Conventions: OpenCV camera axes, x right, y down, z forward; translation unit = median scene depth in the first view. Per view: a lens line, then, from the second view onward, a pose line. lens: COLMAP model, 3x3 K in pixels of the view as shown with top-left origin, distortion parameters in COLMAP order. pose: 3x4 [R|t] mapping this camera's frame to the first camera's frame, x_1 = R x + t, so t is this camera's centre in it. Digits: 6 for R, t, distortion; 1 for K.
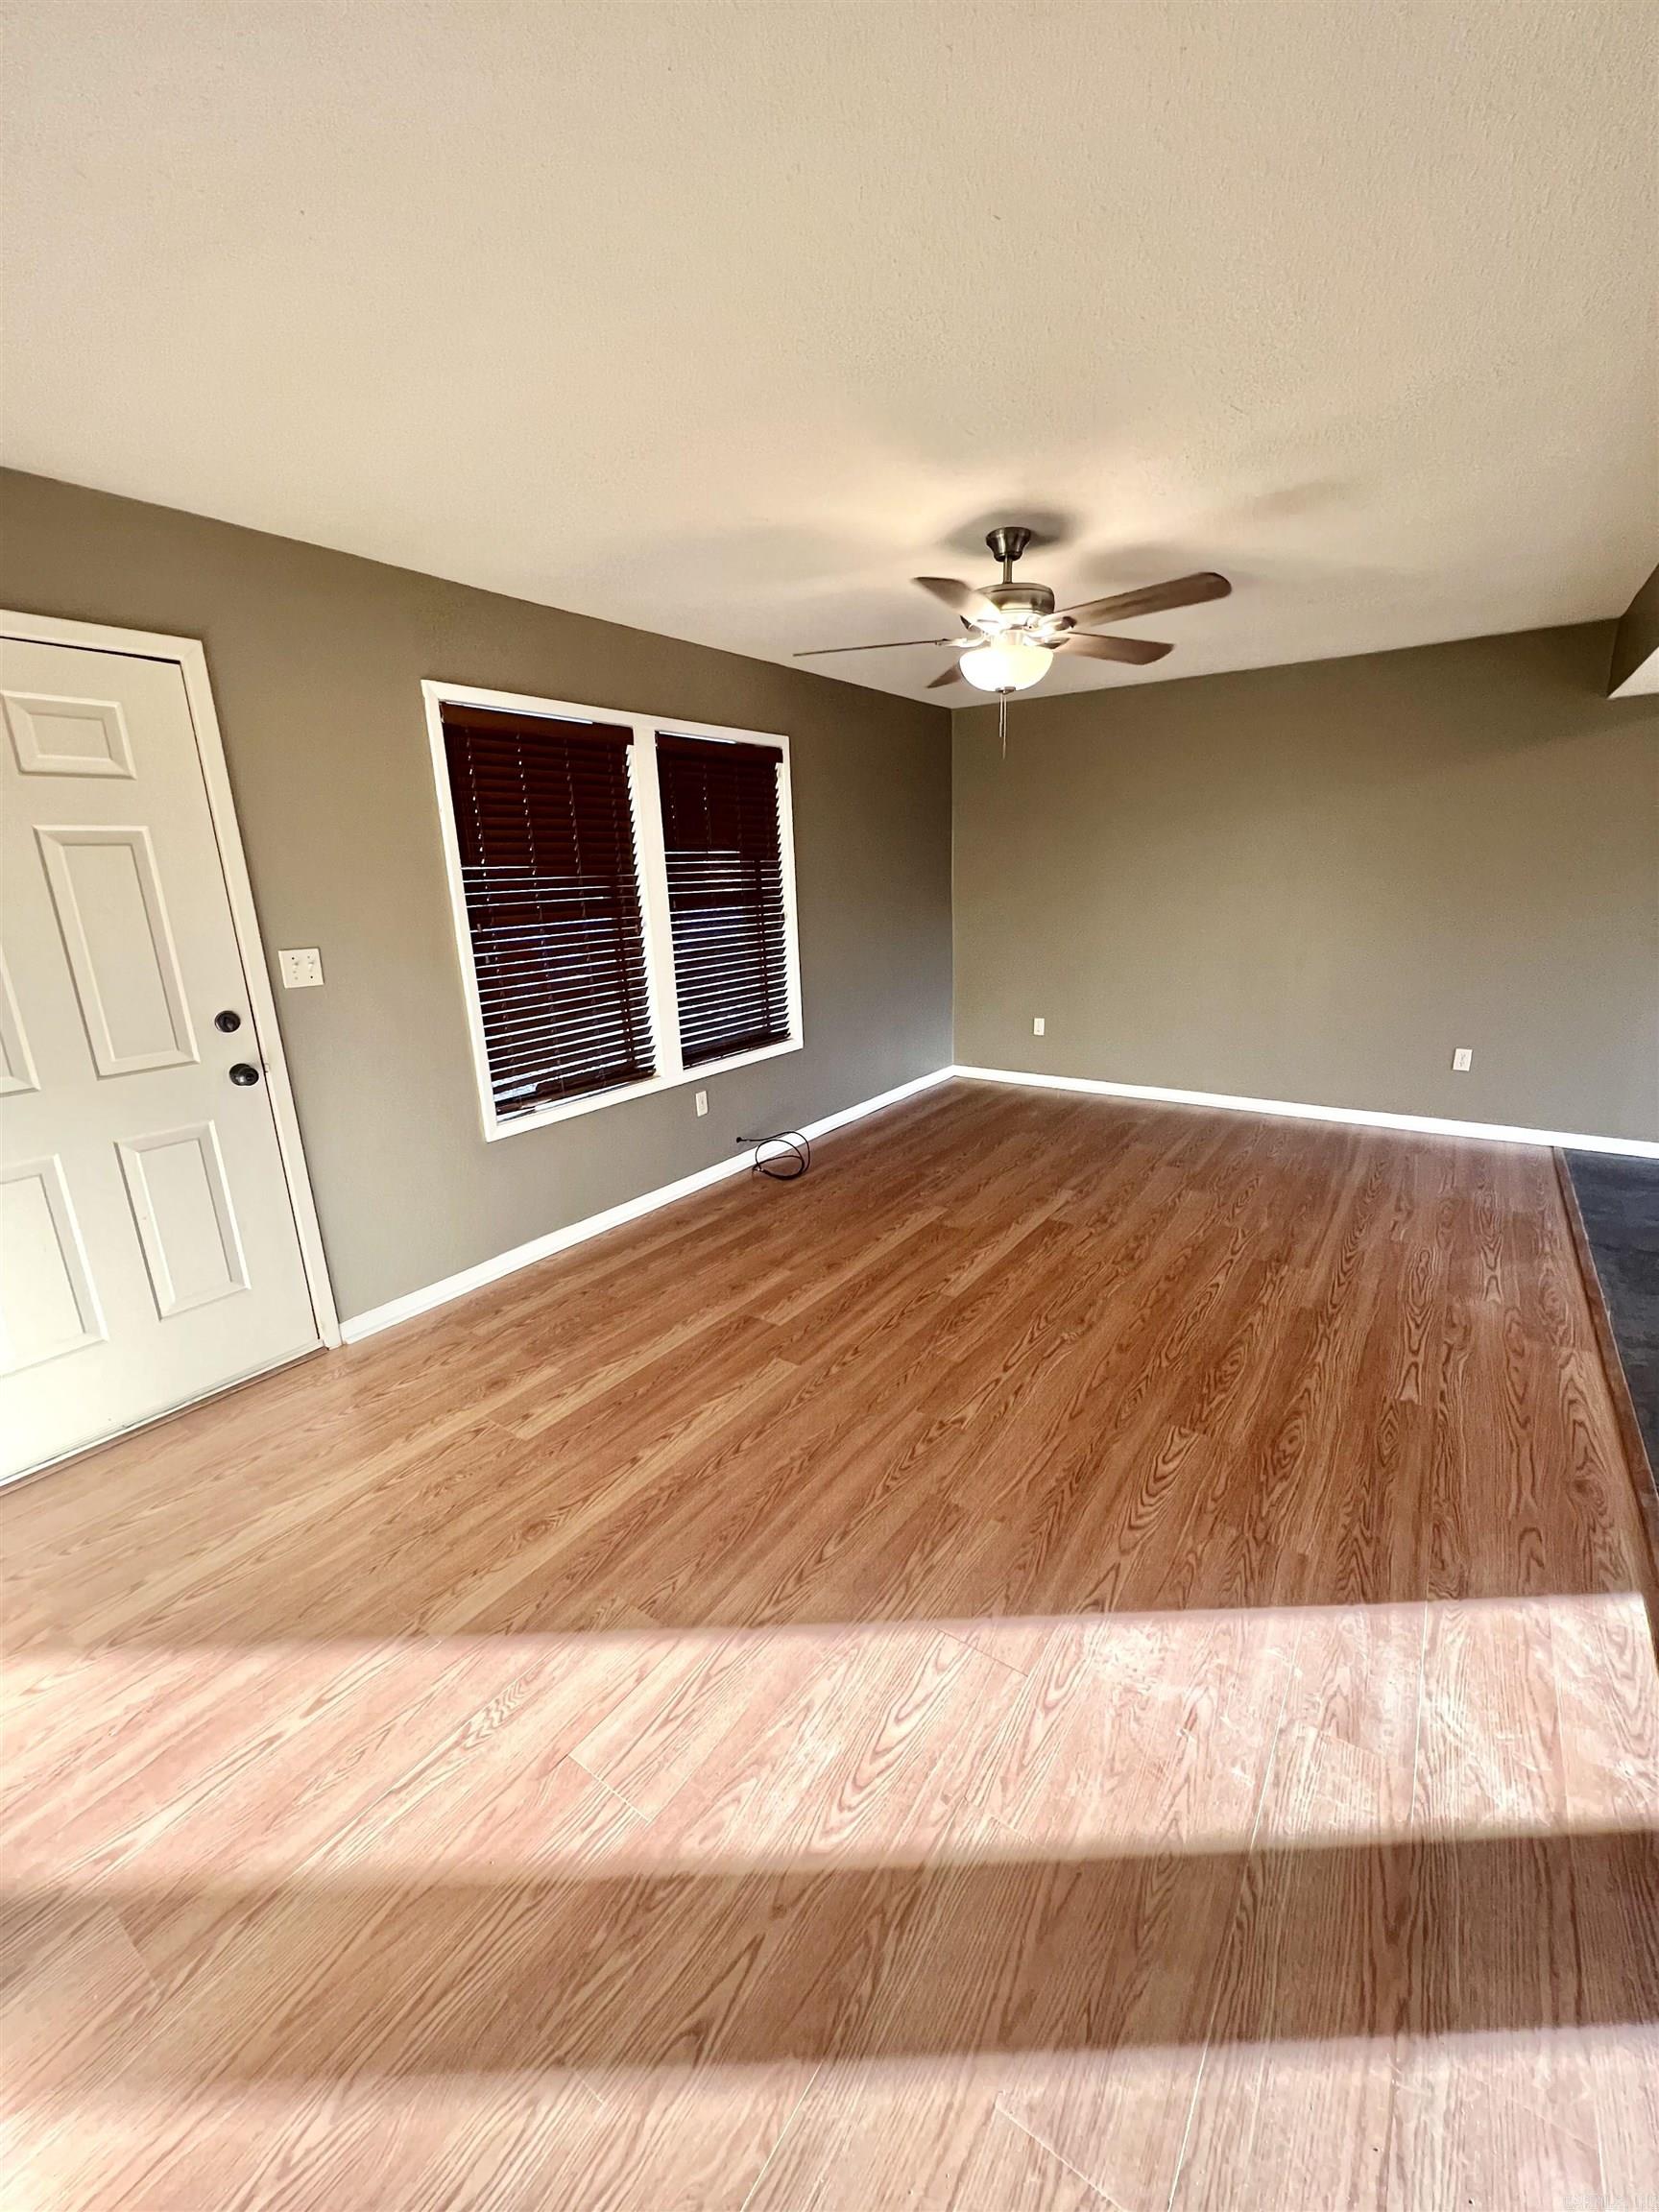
lens RADIAL K [[893.1, 0, 830.3], [0, 893.1, 1103.9], [0, 0, 1]] dist [-0.003979, 0.000218]
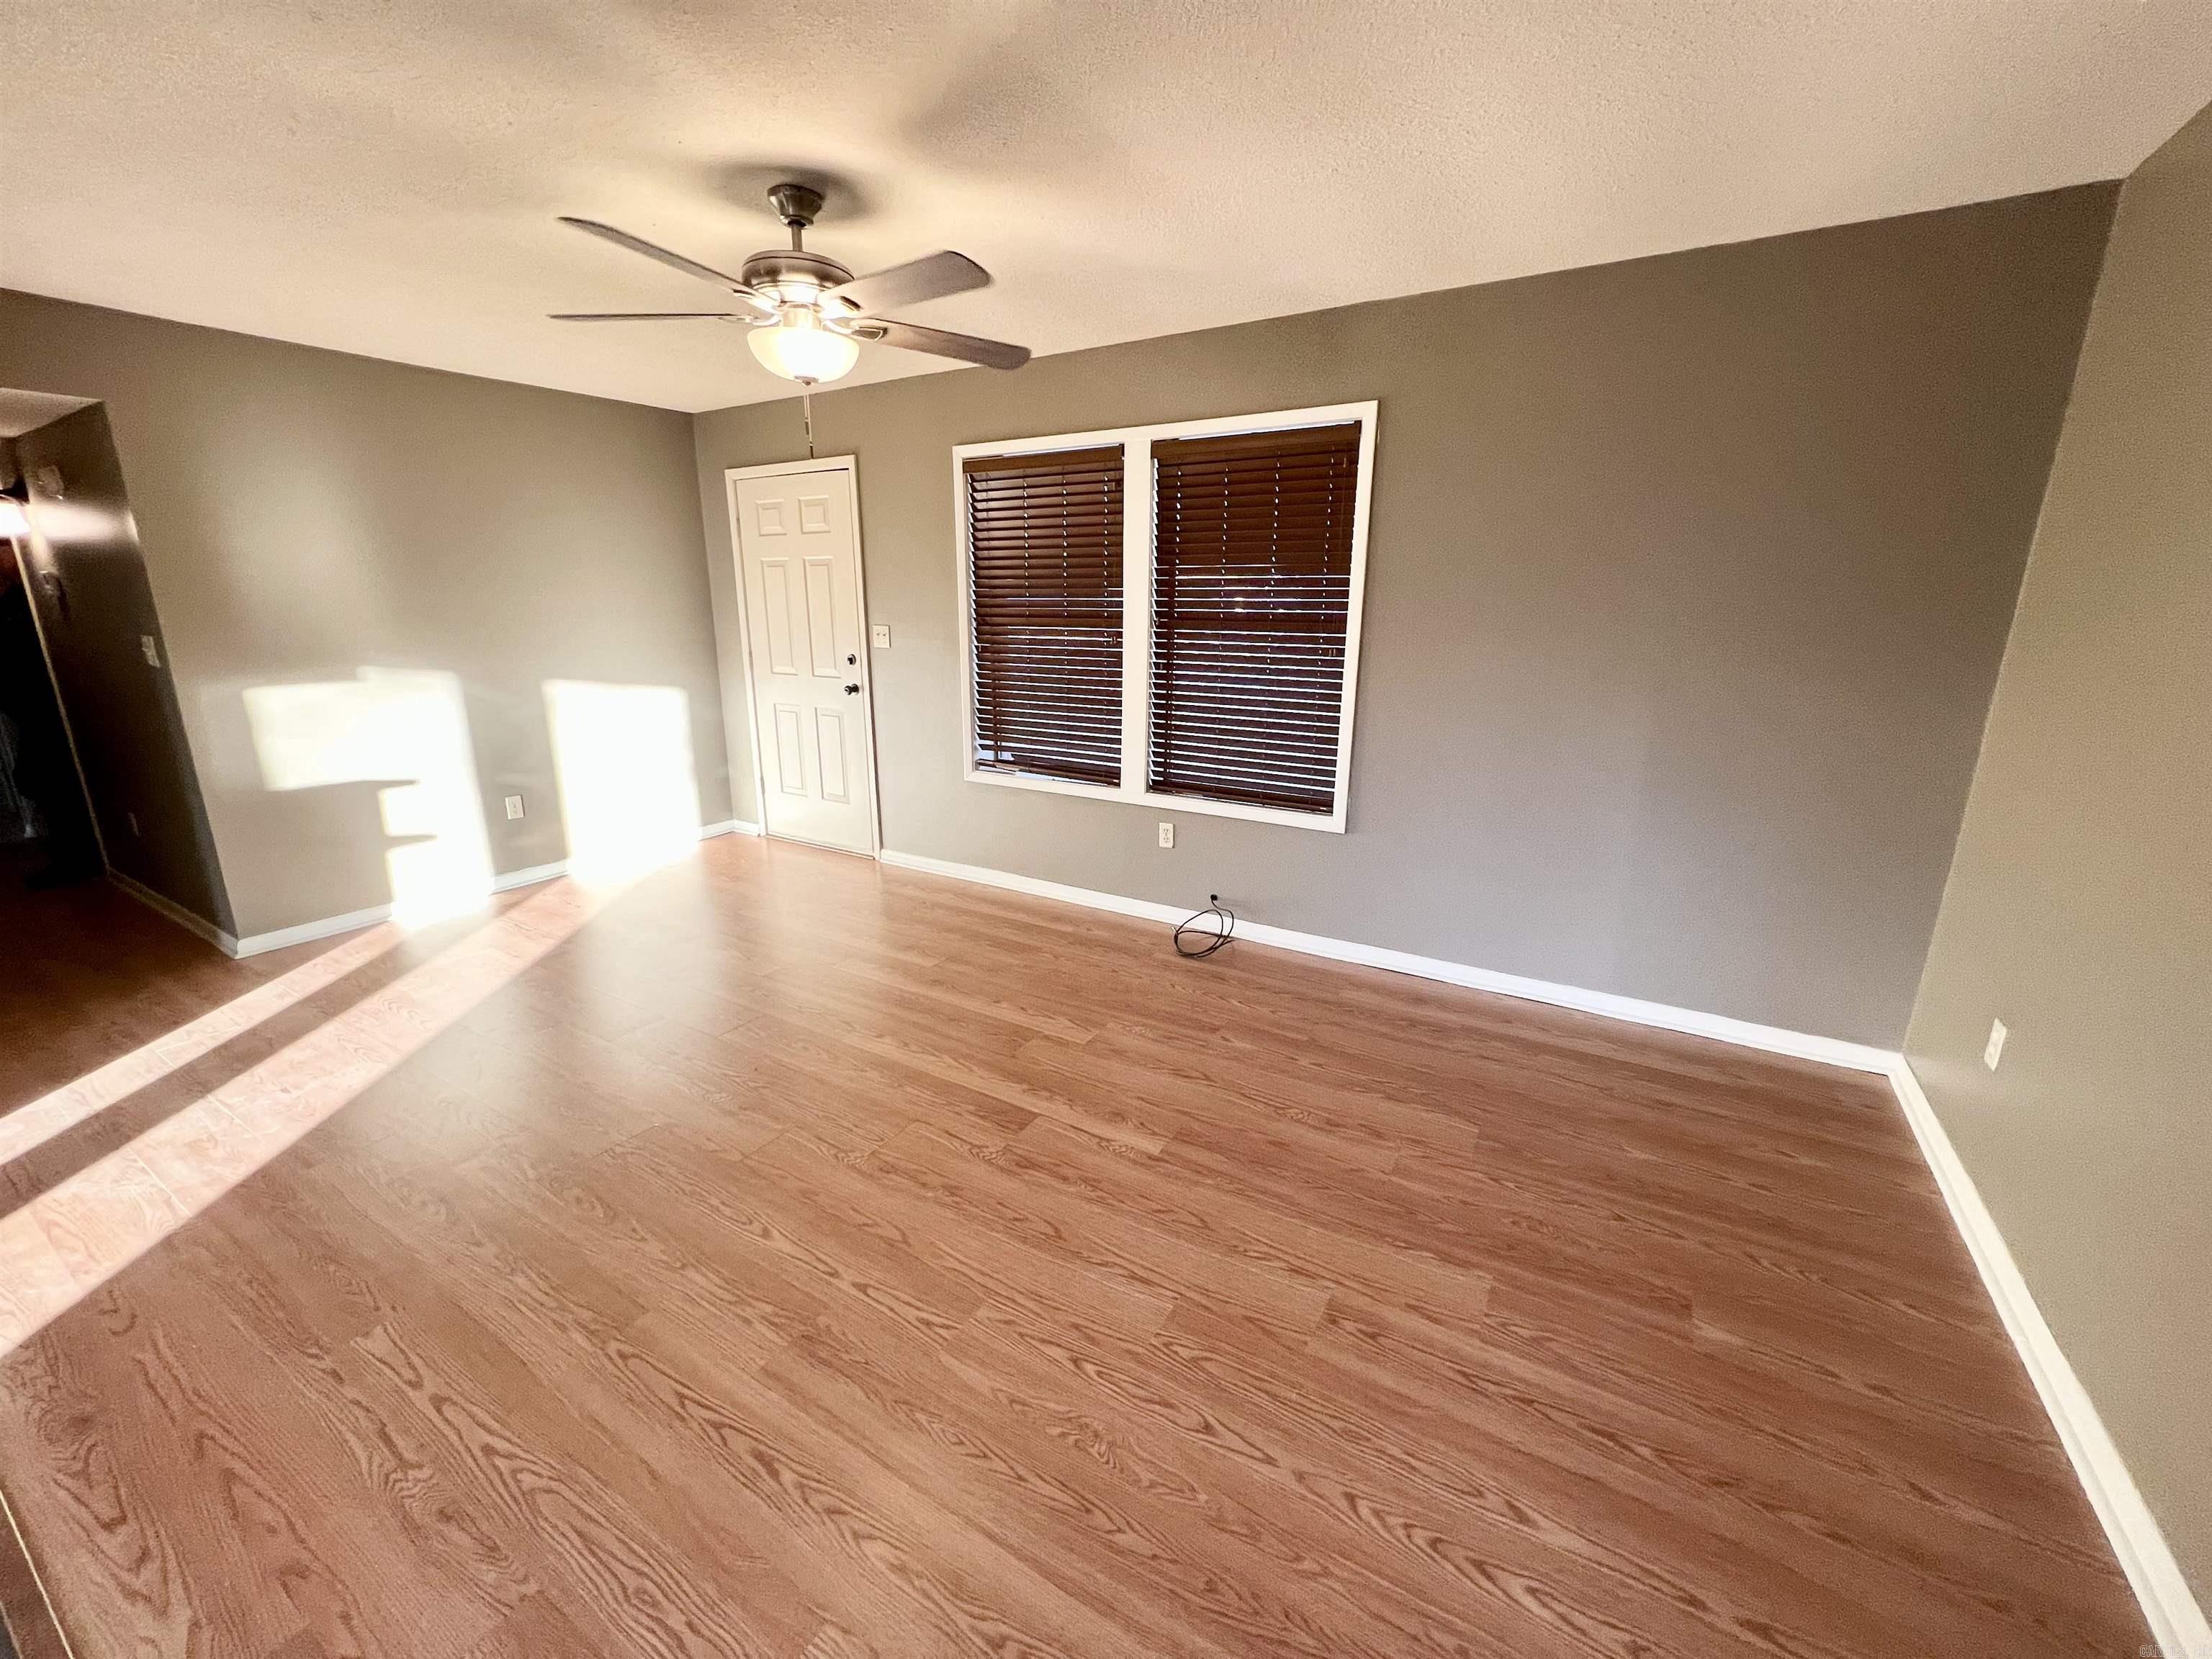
lens RADIAL K [[885.4, 0, 1104.7], [0, 885.4, 828.6], [0, 0, 1]] dist [0.000440, -0.000323]
pose [[0.056372, 0.283800, -0.957225, 0.906993], [-0.261997, 0.929355, 0.260108, -0.284361], [0.963421, 0.236127, 0.126744, 1.002523]]
